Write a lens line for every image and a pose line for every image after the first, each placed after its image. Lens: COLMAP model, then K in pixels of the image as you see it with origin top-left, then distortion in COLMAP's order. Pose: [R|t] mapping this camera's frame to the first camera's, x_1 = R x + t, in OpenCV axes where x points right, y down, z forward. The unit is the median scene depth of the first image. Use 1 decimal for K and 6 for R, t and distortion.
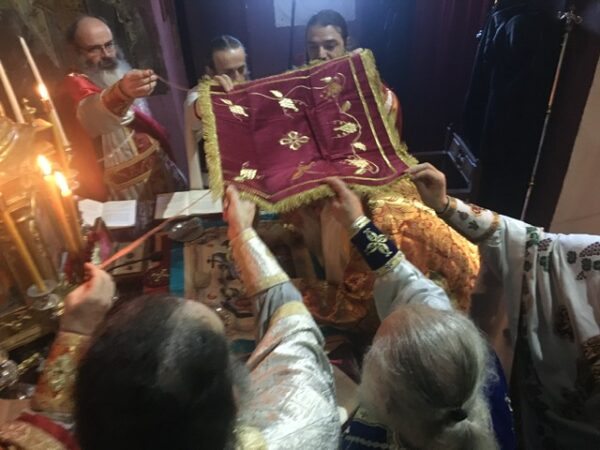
lens RADIAL K [[504.0, 0, 300.0], [0, 504.0, 225.0], [0, 0, 1]] dist [0.063793, -0.112349]
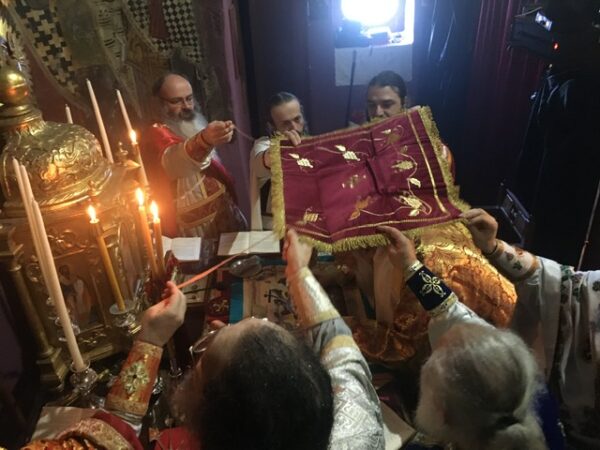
lens RADIAL K [[504.0, 0, 300.0], [0, 504.0, 225.0], [0, 0, 1]] dist [0.063793, -0.112349]
pose [[0.993974, 0.046133, -0.099438, -0.010330], [-0.056085, 0.993433, -0.099729, 0.027022], [0.094184, 0.104705, 0.990033, -0.074103]]
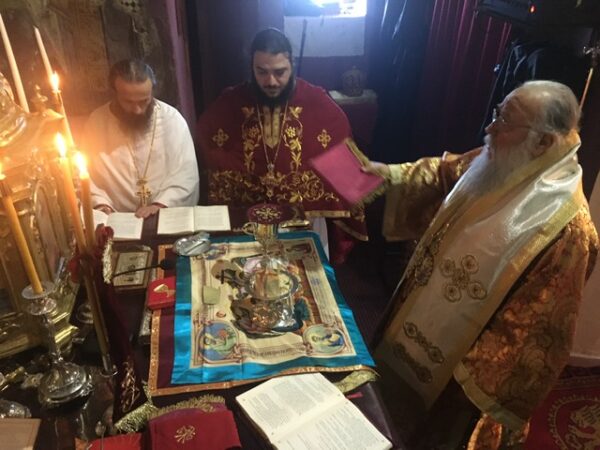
lens RADIAL K [[504.0, 0, 300.0], [0, 504.0, 225.0], [0, 0, 1]] dist [0.063793, -0.112349]
pose [[0.998070, 0.056950, 0.024741, -0.064450], [-0.054901, 0.995534, -0.076804, 0.043520], [-0.029005, 0.075297, 0.996739, 0.074930]]
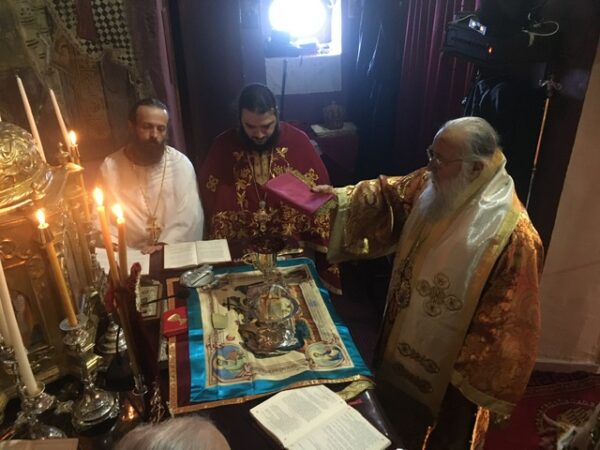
lens RADIAL K [[504.0, 0, 300.0], [0, 504.0, 225.0], [0, 0, 1]] dist [0.063793, -0.112349]
pose [[0.998686, 0.005565, 0.050943, -0.089060], [0.001273, 0.991084, -0.133234, 0.053740], [-0.051231, 0.133123, 0.989775, -0.037079]]
